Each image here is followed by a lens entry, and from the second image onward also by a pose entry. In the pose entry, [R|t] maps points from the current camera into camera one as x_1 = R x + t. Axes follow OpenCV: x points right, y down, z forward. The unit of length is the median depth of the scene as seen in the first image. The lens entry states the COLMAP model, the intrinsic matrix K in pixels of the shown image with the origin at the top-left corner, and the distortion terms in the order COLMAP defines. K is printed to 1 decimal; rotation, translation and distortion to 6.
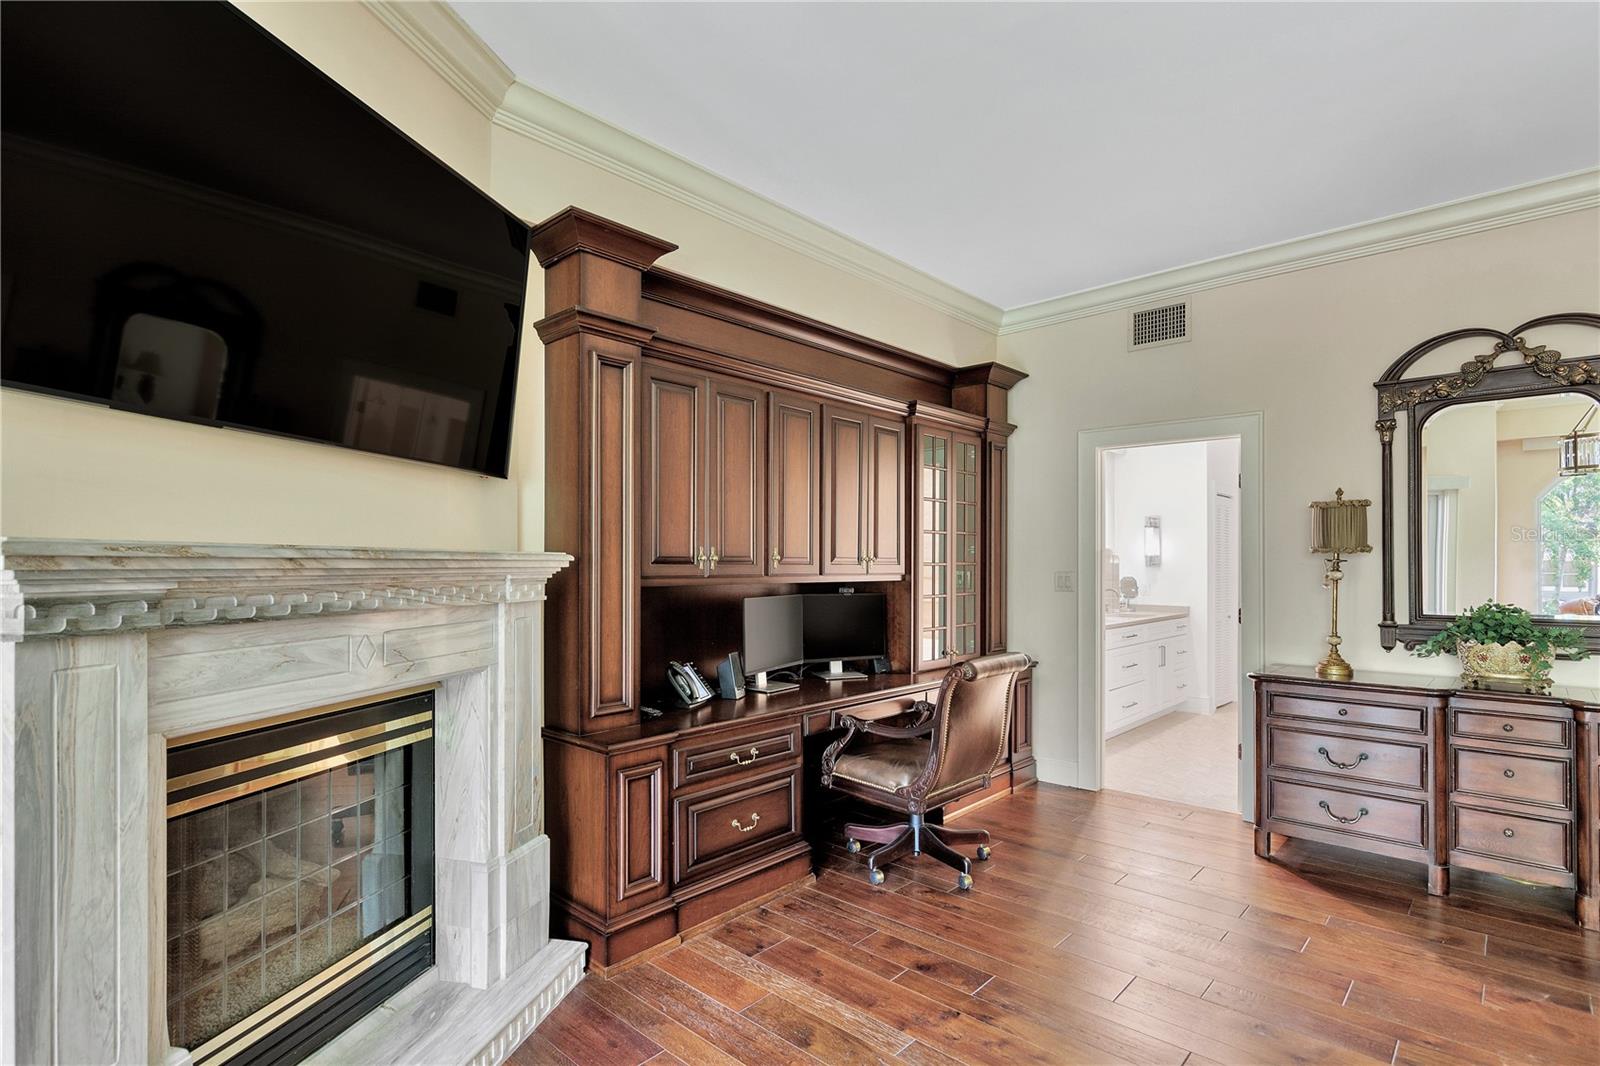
lens RADIAL K [[790.1, 0, 804.8], [0, 790.1, 563.0], [0, 0, 1]] dist [-0.000085, -0.000153]
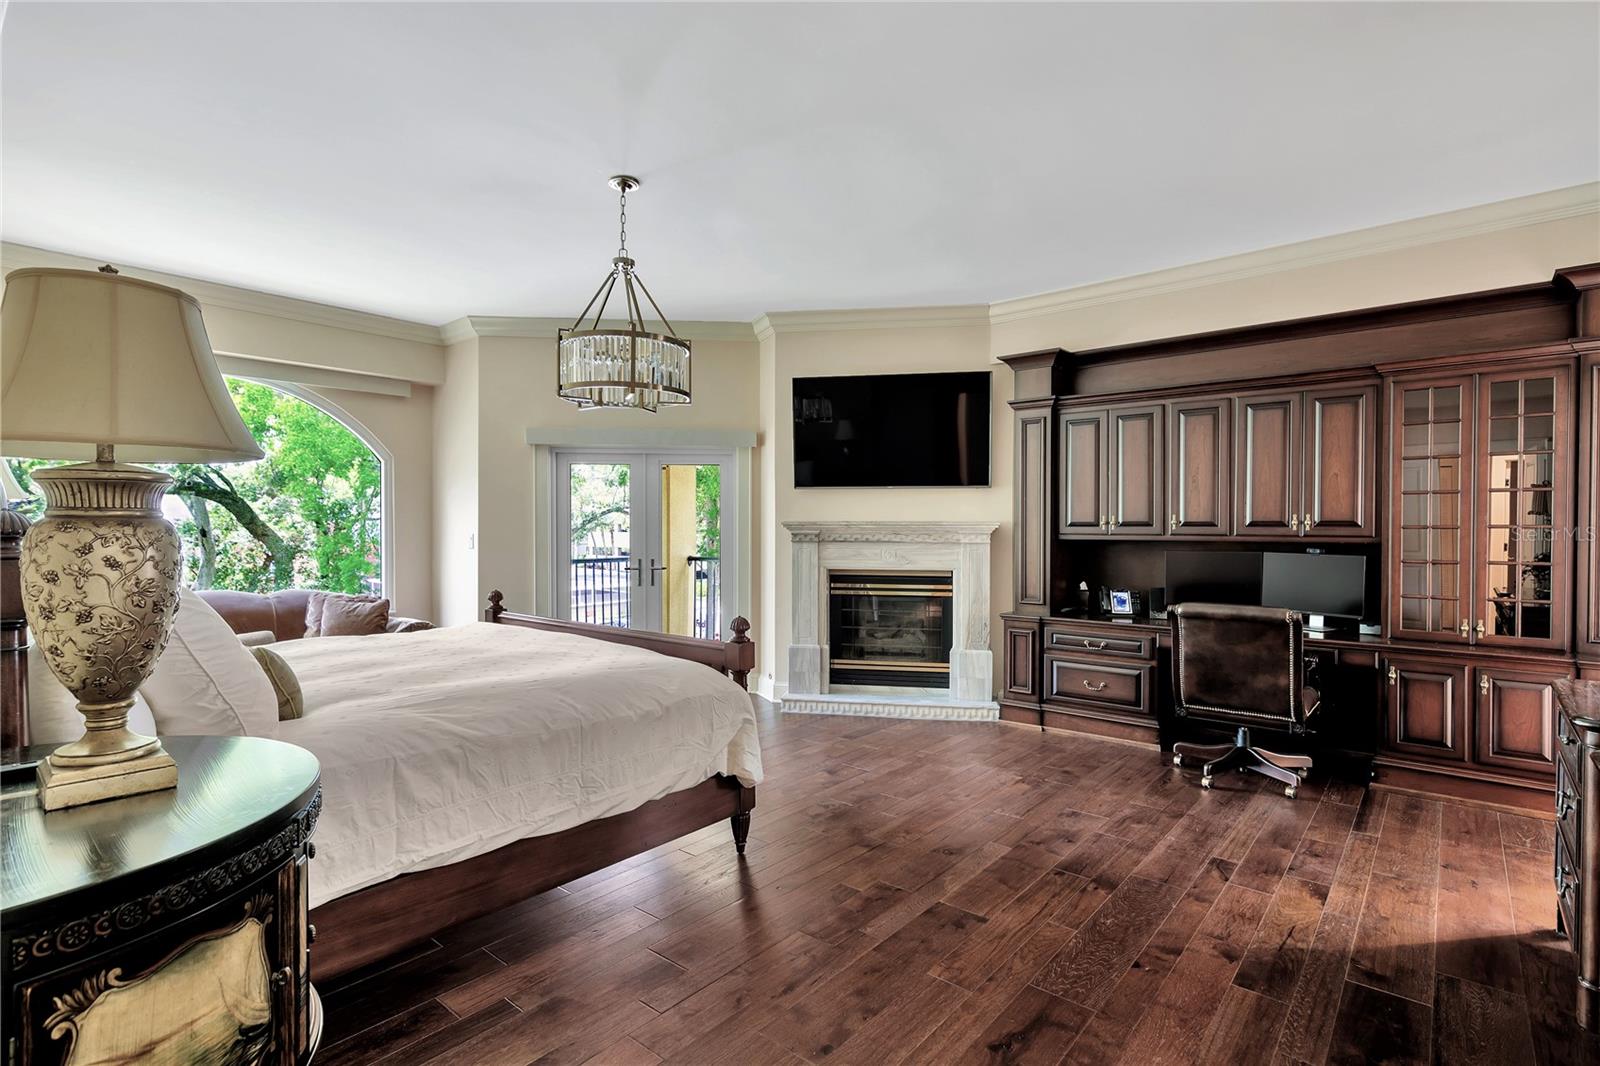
lens RADIAL K [[778.7, 0, 800.0], [0, 778.7, 533.0], [0, 0, 1]] dist [0.002805, 0.001072]
pose [[0.041964, 0.009373, -0.999075, 1.949365], [0.000593, 0.999956, 0.009406, -0.000969], [0.999119, -0.000987, 0.041957, 0.423203]]
